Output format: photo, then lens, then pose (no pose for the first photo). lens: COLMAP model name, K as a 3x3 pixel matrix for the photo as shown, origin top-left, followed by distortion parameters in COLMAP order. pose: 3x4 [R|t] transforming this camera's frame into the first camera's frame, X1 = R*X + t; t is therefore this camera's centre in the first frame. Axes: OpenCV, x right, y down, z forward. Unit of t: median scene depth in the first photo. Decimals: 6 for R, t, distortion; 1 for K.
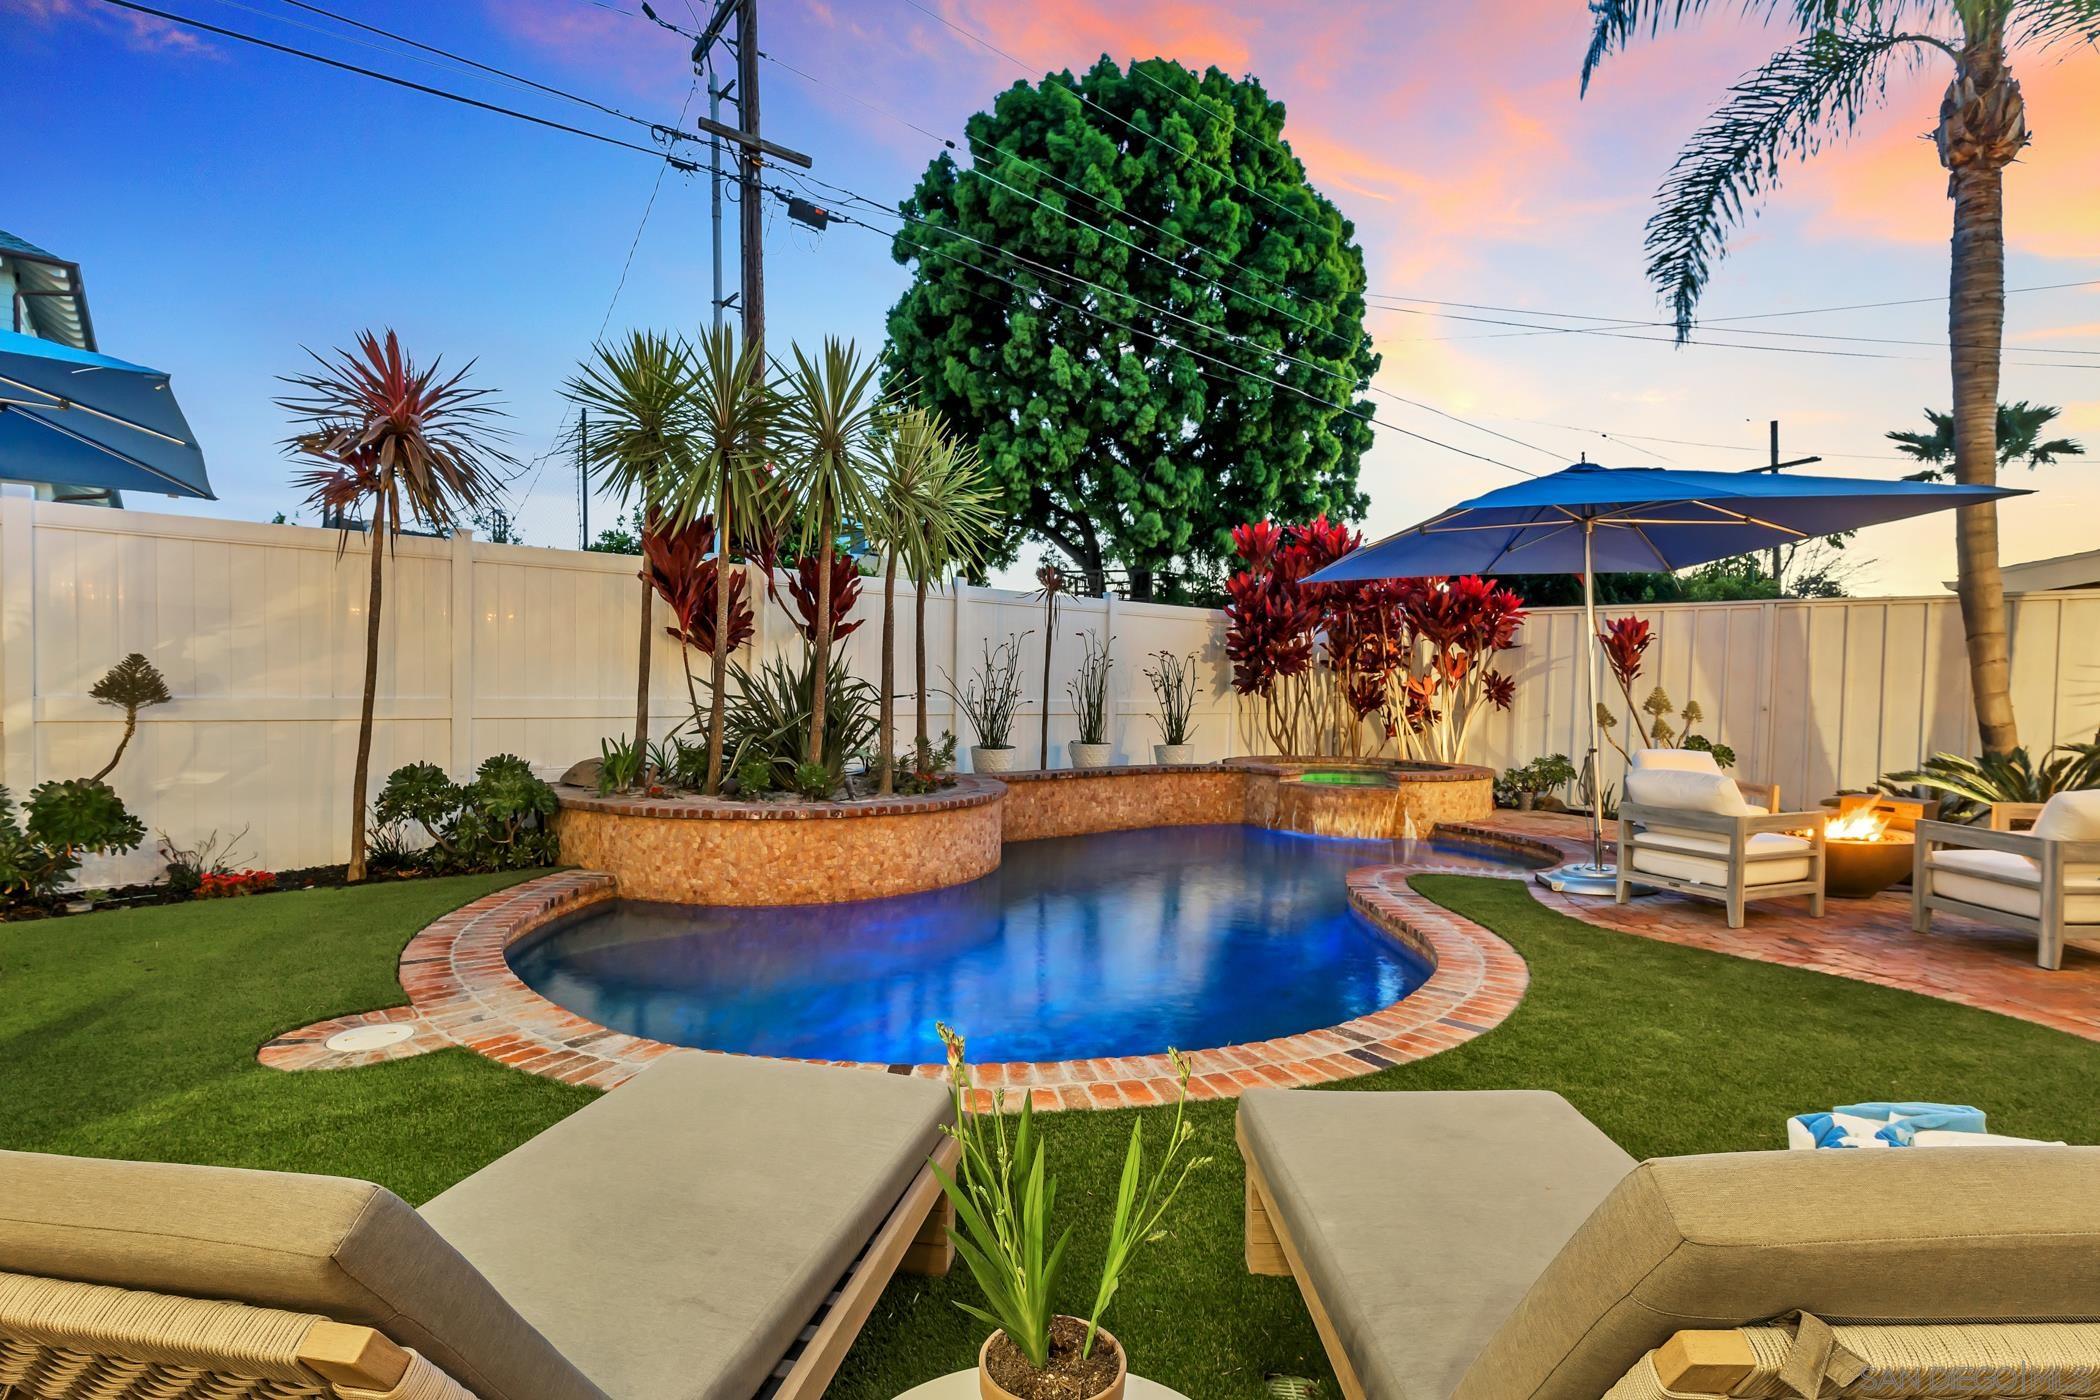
lens RADIAL K [[1042.2, 0, 1053.9], [0, 1042.2, 705.6], [0, 0, 1]] dist [0.004668, 0.000810]
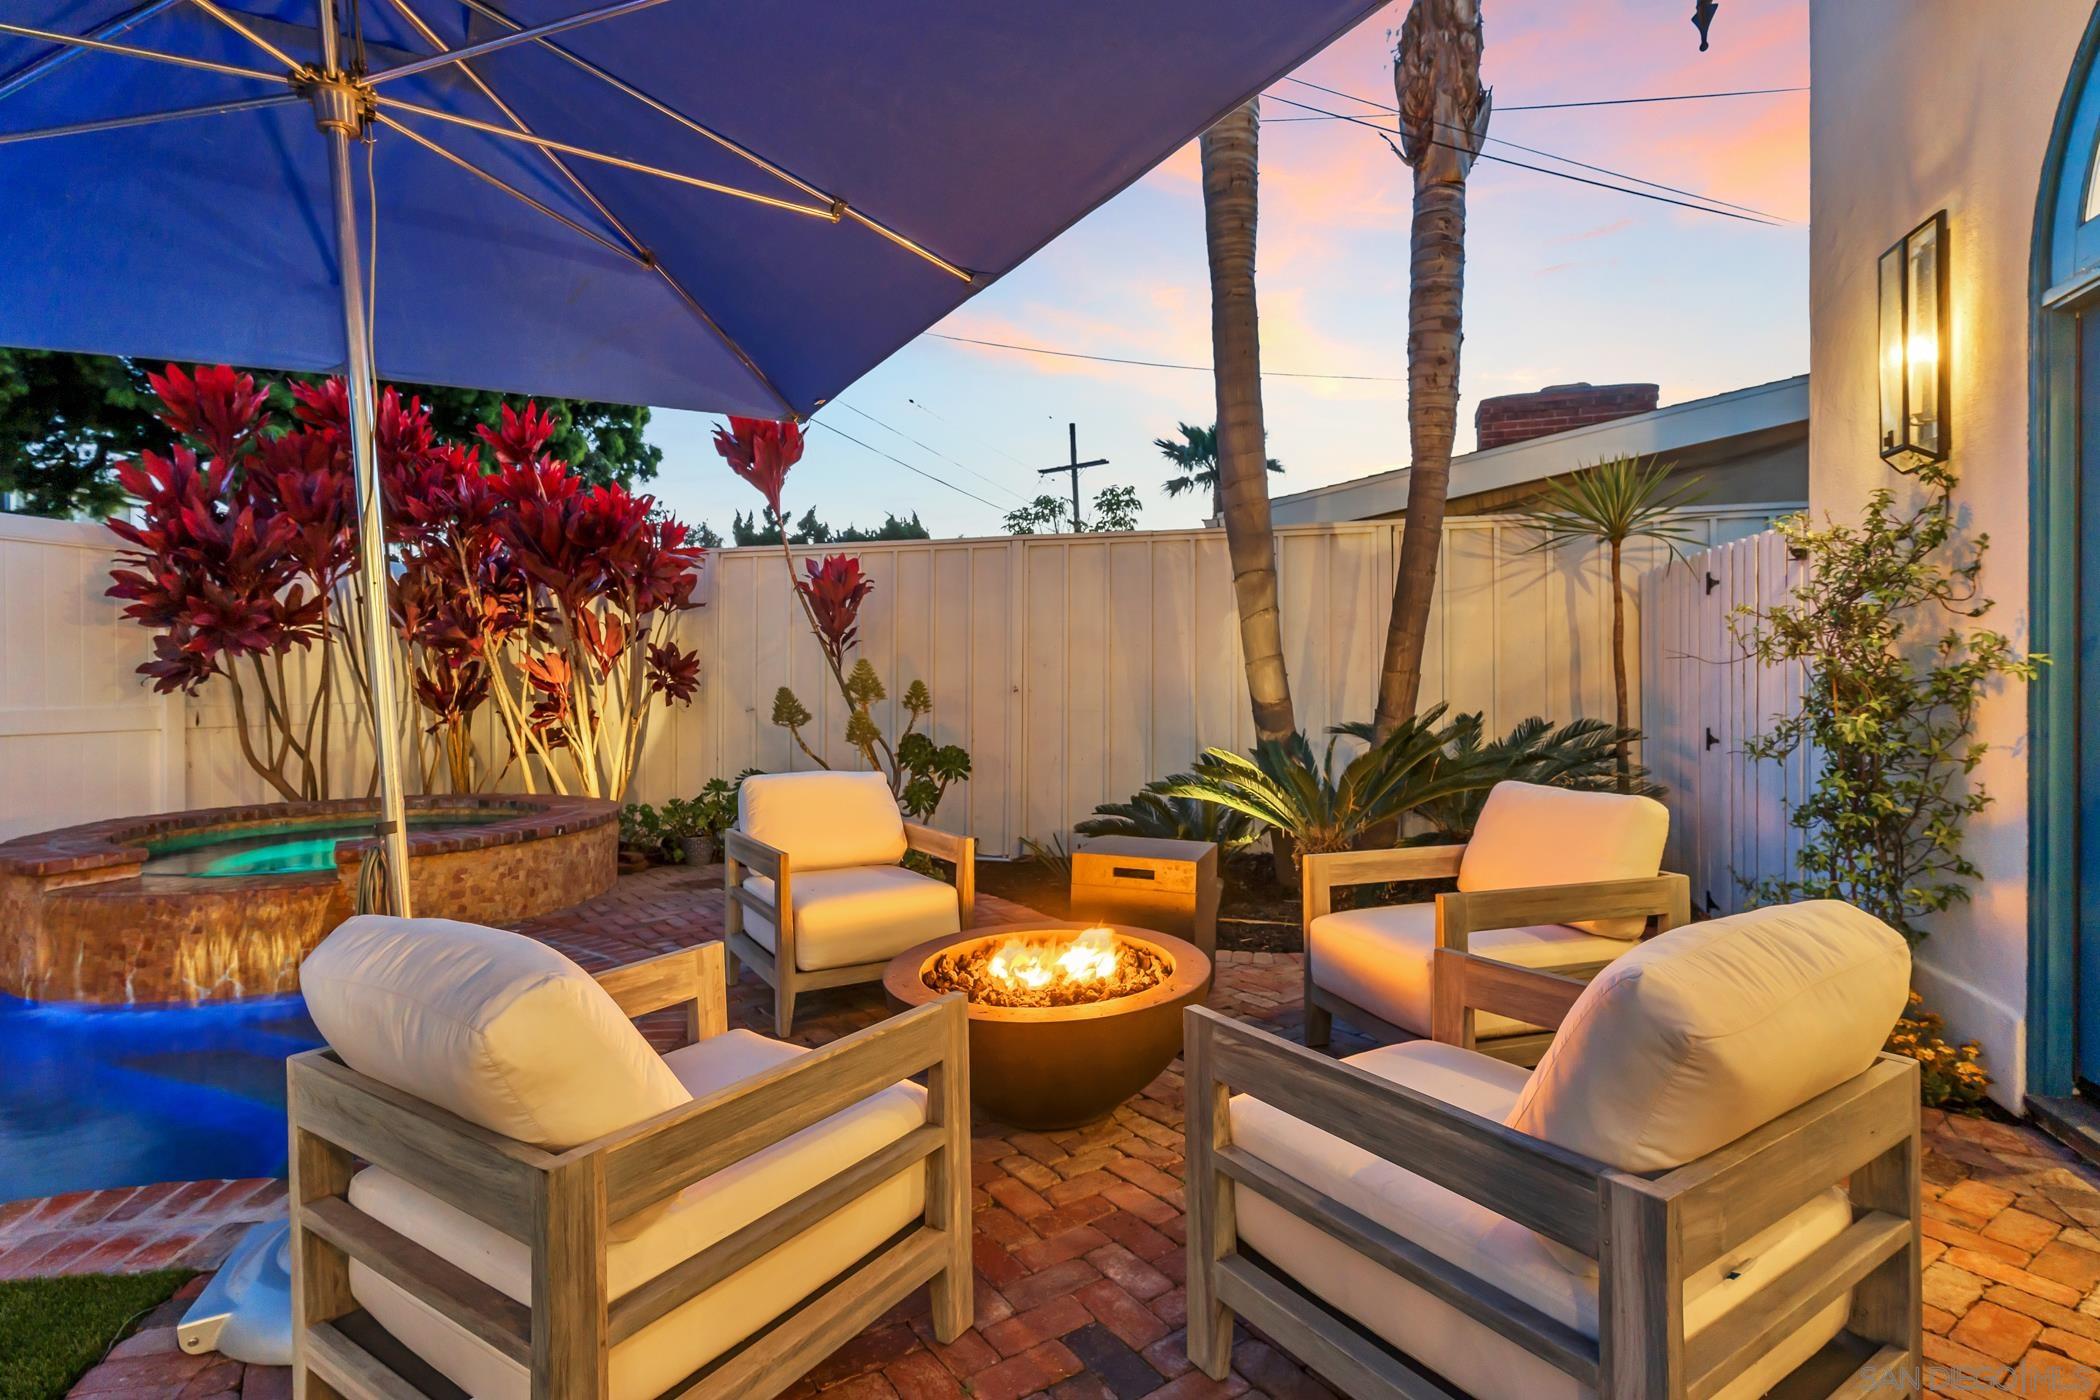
lens RADIAL K [[1016.4, 0, 1056.8], [0, 1016.4, 691.5], [0, 0, 1]] dist [0.000859, 0.000165]
pose [[0.844182, -0.027916, 0.535330, 0.422140], [0.034554, 0.999400, -0.002374, 0.007993], [-0.534942, 0.020502, 0.844640, 0.509727]]
